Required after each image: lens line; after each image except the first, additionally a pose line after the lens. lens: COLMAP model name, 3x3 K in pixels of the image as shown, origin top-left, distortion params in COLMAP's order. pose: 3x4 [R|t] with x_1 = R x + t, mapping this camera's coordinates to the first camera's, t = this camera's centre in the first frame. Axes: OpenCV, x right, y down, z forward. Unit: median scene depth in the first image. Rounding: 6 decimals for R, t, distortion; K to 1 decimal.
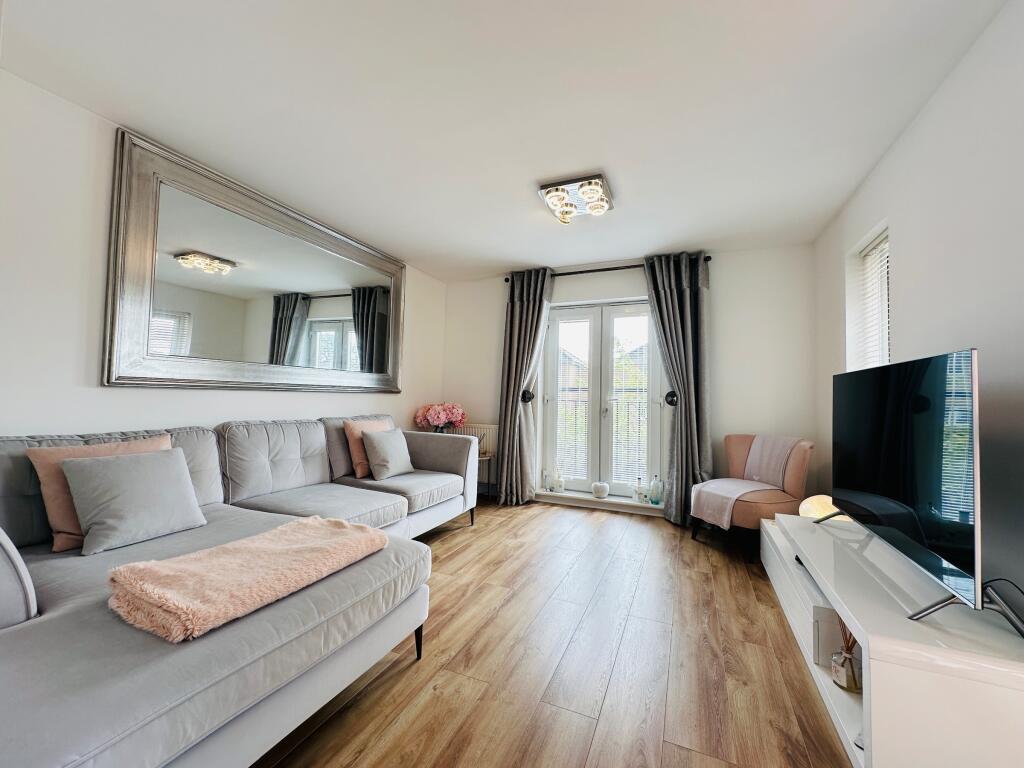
lens RADIAL K [[405.8, 0, 513.2], [0, 405.8, 383.0], [0, 0, 1]] dist [-0.010571, -0.000149]
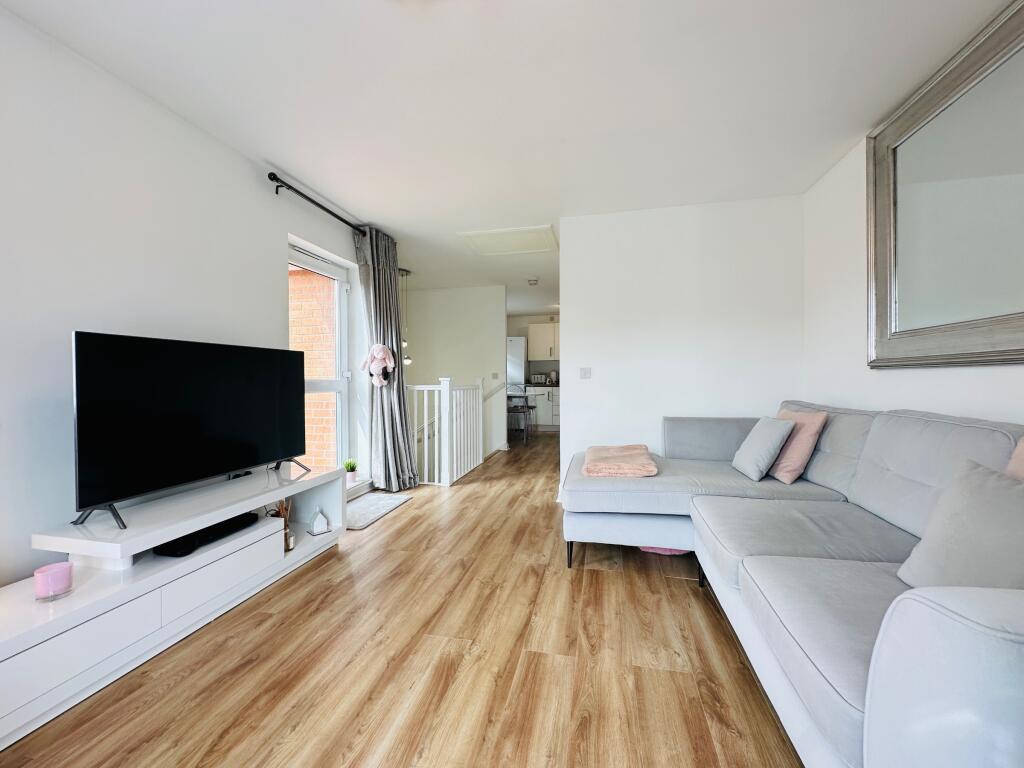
lens RADIAL K [[405.8, 0, 513.2], [0, 405.8, 383.0], [0, 0, 1]] dist [-0.010571, -0.000149]
pose [[-0.981273, -0.012869, -0.192190, 0.096908], [-0.007231, 0.999523, -0.030008, 0.048573], [0.192484, -0.028057, -0.980899, 1.023949]]
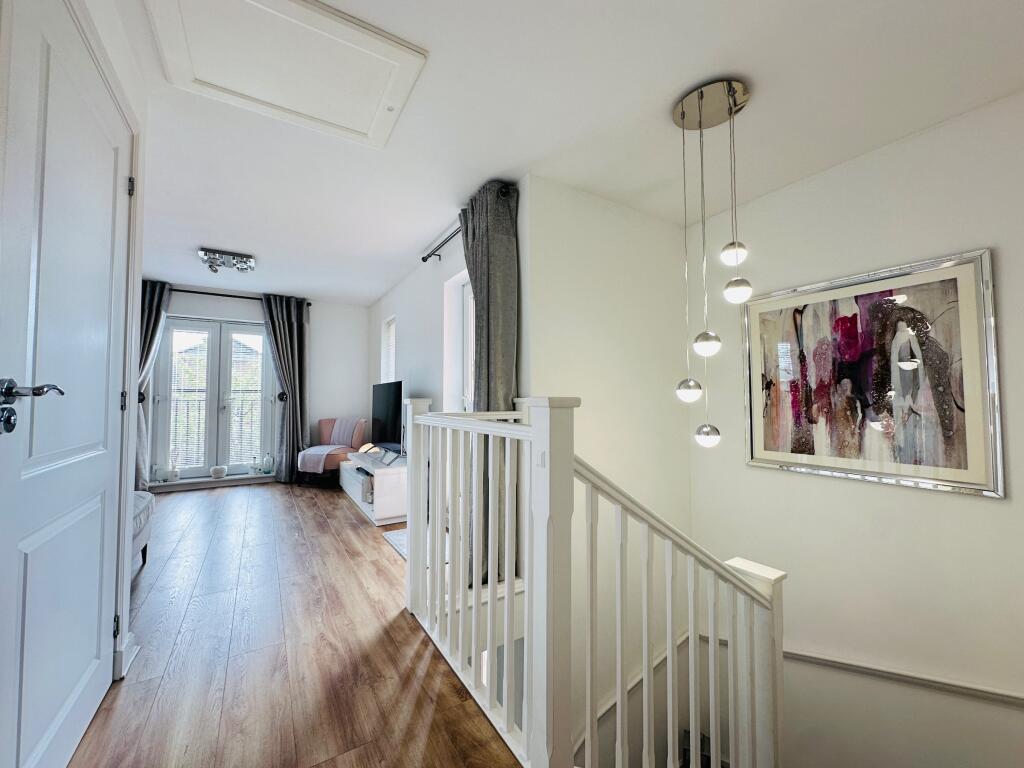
lens RADIAL K [[405.8, 0, 513.2], [0, 405.8, 383.0], [0, 0, 1]] dist [-0.010571, -0.000149]
pose [[0.571015, 0.009575, 0.820884, -0.323905], [-0.016181, 0.999869, -0.000407, -0.024147], [-0.820780, -0.013050, 0.571095, -0.497345]]
